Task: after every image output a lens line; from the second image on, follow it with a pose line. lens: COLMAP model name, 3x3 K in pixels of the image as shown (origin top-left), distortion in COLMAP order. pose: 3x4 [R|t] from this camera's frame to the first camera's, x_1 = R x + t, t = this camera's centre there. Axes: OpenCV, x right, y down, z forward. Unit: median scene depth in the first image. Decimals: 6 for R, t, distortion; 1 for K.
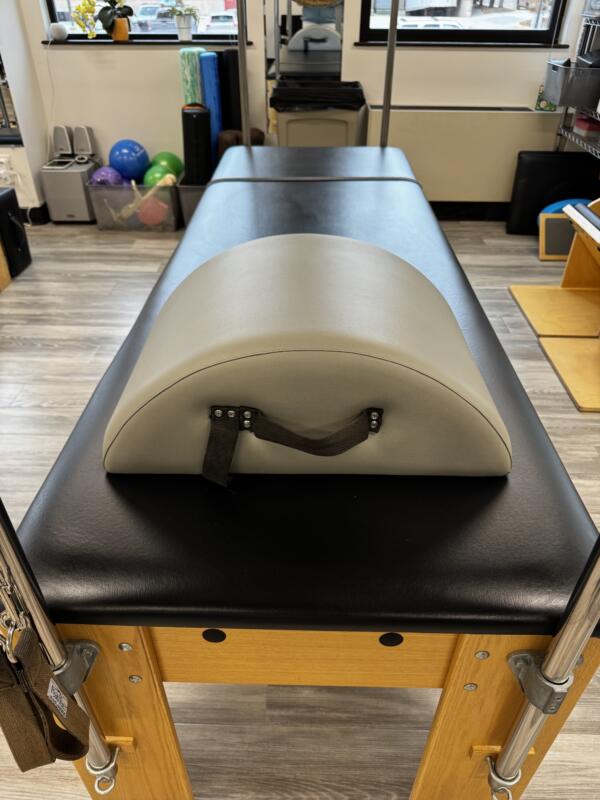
lens RADIAL K [[575.7, 0, 297.8], [0, 575.7, 399.8], [0, 0, 1]] dist [0.013395, -0.025471]
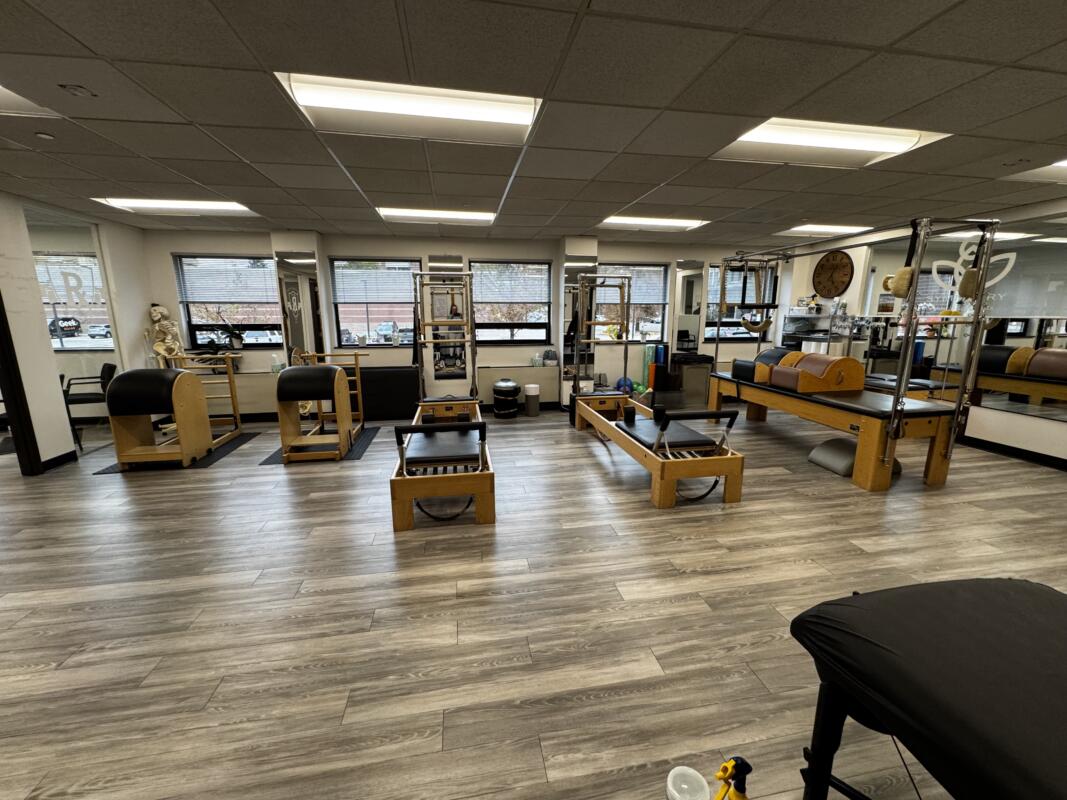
lens RADIAL K [[430.1, 0, 533.8], [0, 430.1, 395.0], [0, 0, 1]] dist [-0.006359, 0.000322]
pose [[0.979628, -0.041018, 0.196589, -1.090074], [0.120235, 0.903873, -0.410556, 0.341941], [-0.160852, 0.425829, 0.890391, -0.569502]]
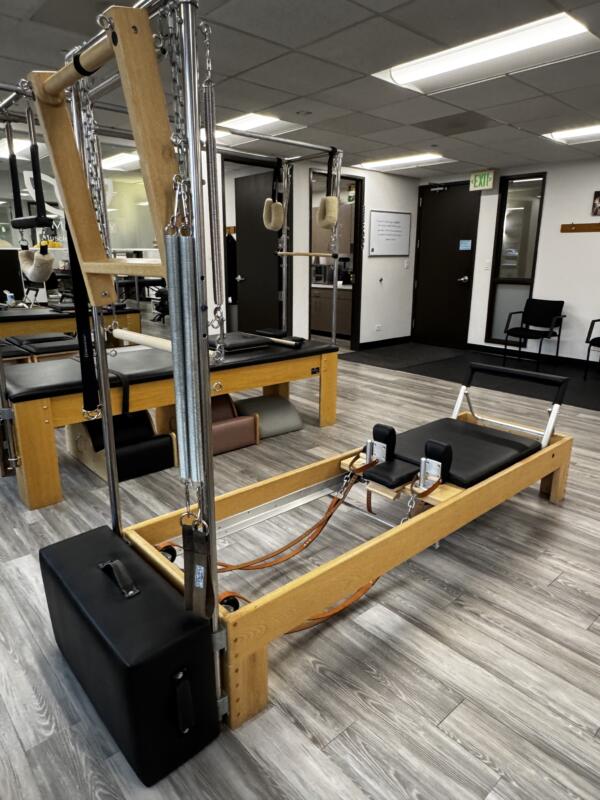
lens RADIAL K [[526.2, 0, 303.0], [0, 526.2, 394.7], [0, 0, 1]] dist [-0.003900, 0.002241]
pose [[-0.694895, -0.194099, 0.692421, -0.927218], [0.409259, 0.684992, 0.602738, -0.624521], [-0.591294, 0.702219, -0.396561, 0.816450]]
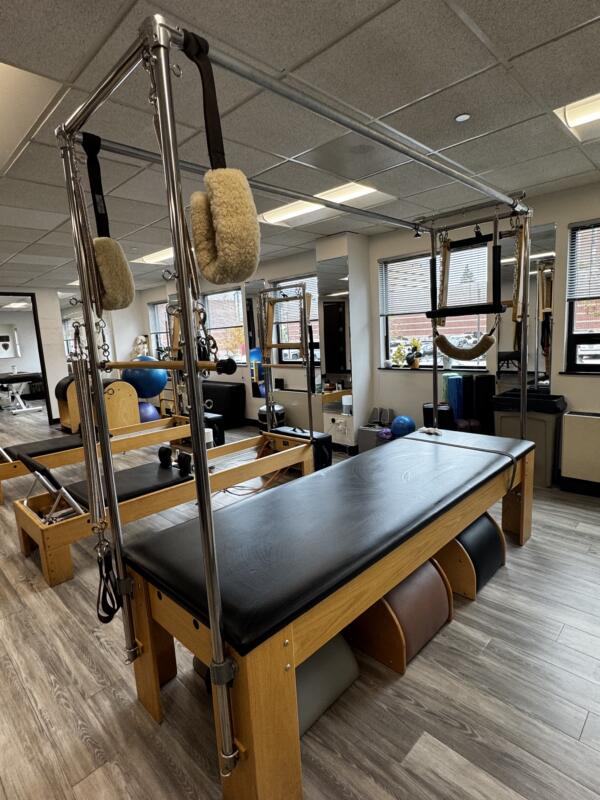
lens RADIAL K [[423.9, 0, 296.7], [0, 423.9, 397.9], [0, 0, 1]] dist [-0.008152, 0.001966]
pose [[0.727665, 0.063726, -0.682966, 0.348495], [-0.355535, 0.886526, -0.296085, -0.006746], [0.586599, 0.458269, 0.667750, -0.078083]]
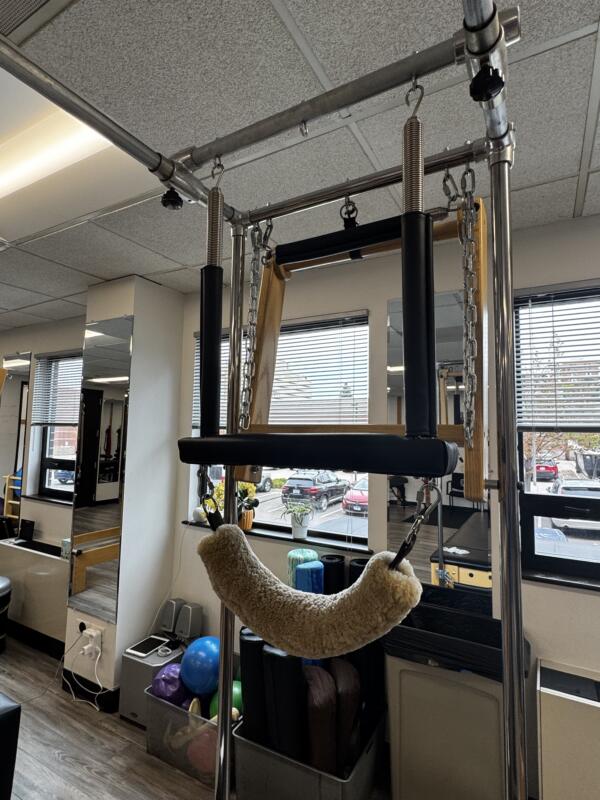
lens RADIAL K [[423.9, 0, 296.2], [0, 423.9, 392.8], [0, 0, 1]] dist [-0.008152, 0.001966]
pose [[0.882588, -0.031090, -0.469118, 0.116858], [-0.289058, 0.751053, -0.593603, -0.401773], [0.370788, 0.659509, 0.653884, 0.414412]]
